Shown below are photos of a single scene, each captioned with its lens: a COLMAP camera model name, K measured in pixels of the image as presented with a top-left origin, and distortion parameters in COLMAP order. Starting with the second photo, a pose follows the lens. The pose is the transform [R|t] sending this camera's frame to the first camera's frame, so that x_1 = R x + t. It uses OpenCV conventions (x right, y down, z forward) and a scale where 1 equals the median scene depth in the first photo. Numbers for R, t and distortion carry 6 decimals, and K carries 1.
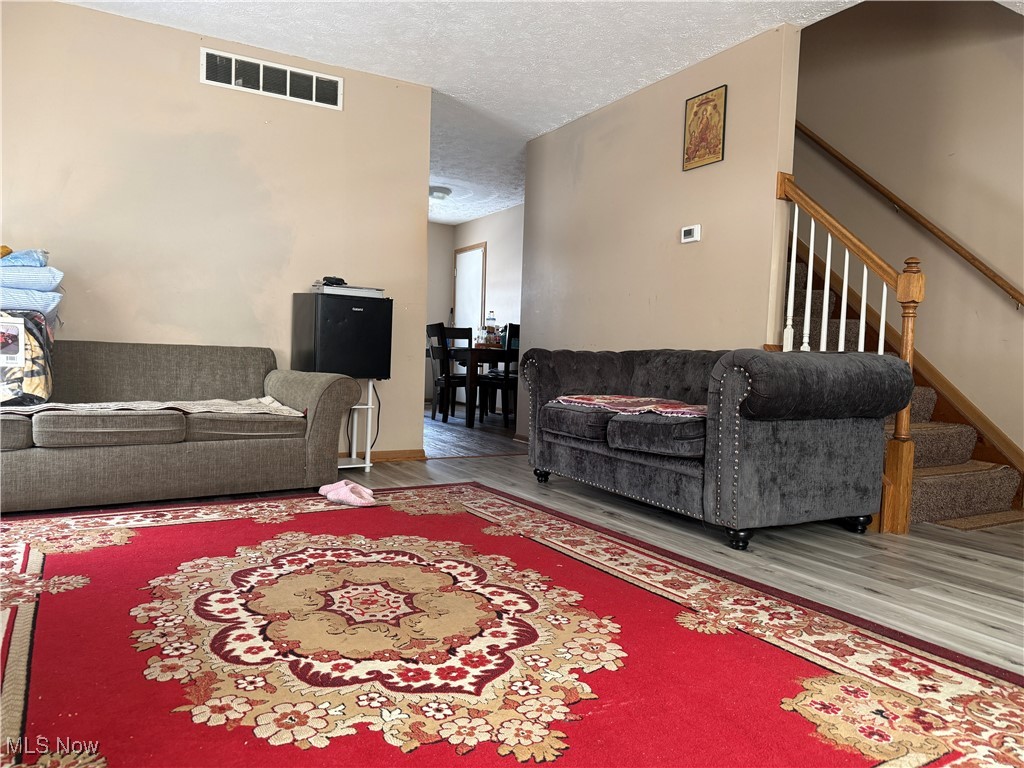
lens RADIAL K [[734.5, 0, 508.4], [0, 734.5, 387.3], [0, 0, 1]] dist [0.048275, -0.053720]
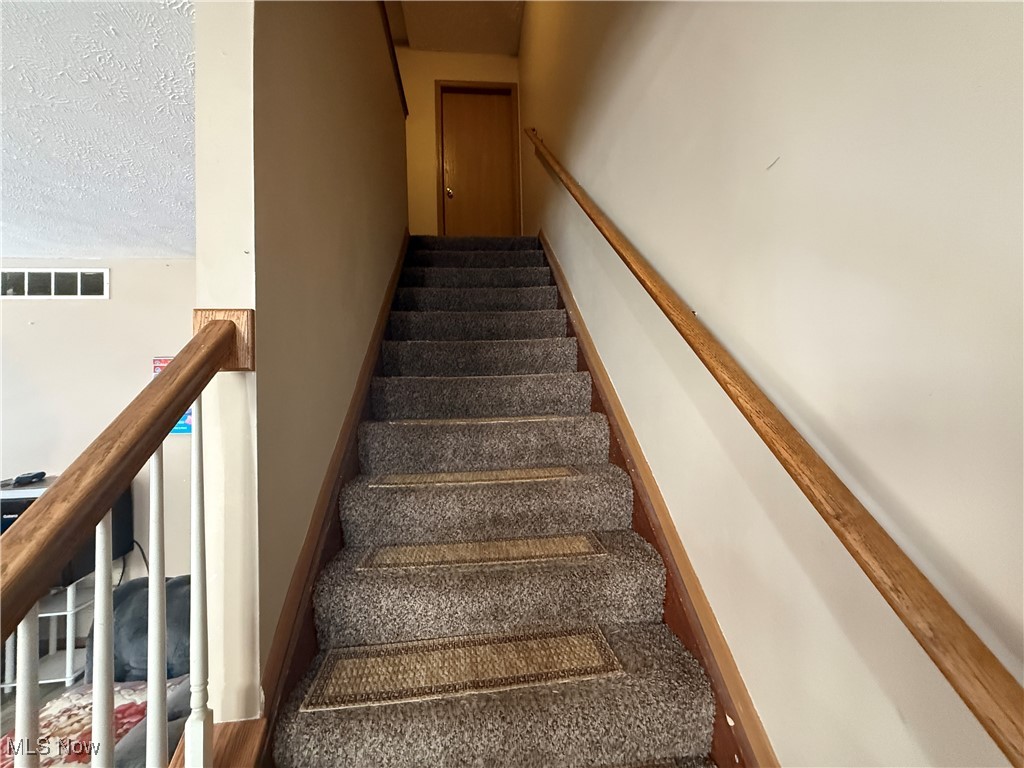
lens RADIAL K [[408.8, 0, 512.5], [0, 408.8, 383.9], [0, 0, 1]] dist [-0.001782, 0.000822]
pose [[0.907821, -0.066223, -0.414095, 0.902353], [0.033622, 0.995768, -0.085536, -0.325883], [0.418007, 0.063728, 0.906206, 1.262773]]
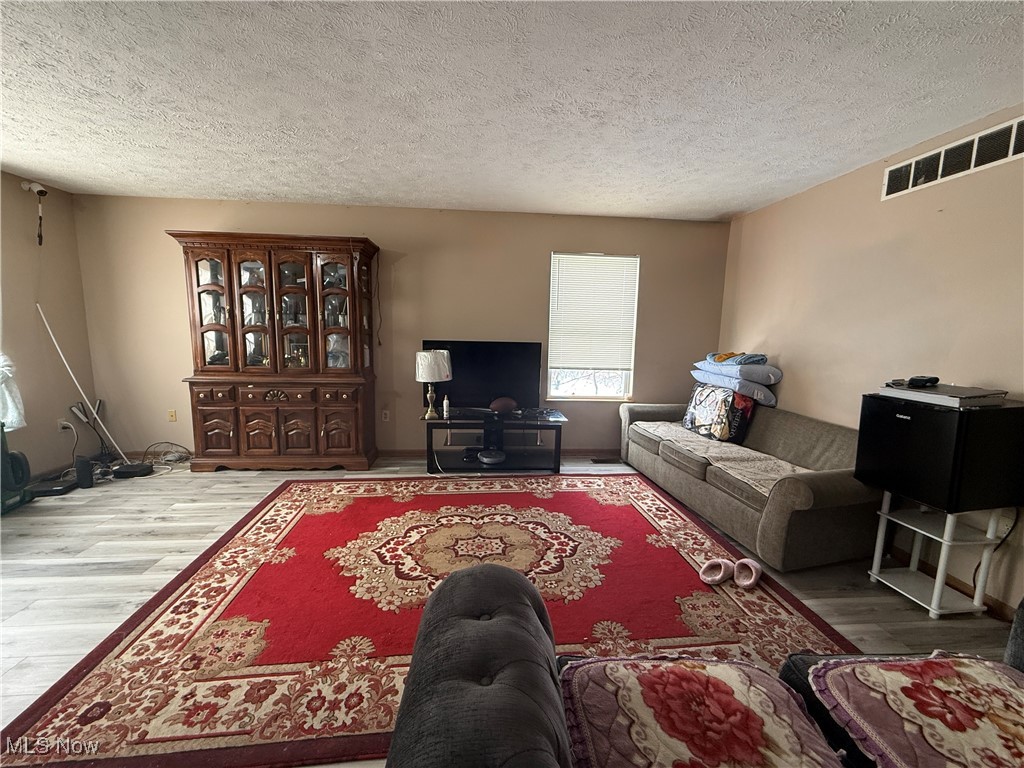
lens RADIAL K [[408.8, 0, 505.8], [0, 408.8, 383.5], [0, 0, 1]] dist [-0.001782, 0.000822]
pose [[-0.428343, 0.081630, -0.899921, 0.659155], [-0.076185, 0.989103, 0.125982, -0.270369], [0.900399, 0.122524, -0.417457, 1.236897]]
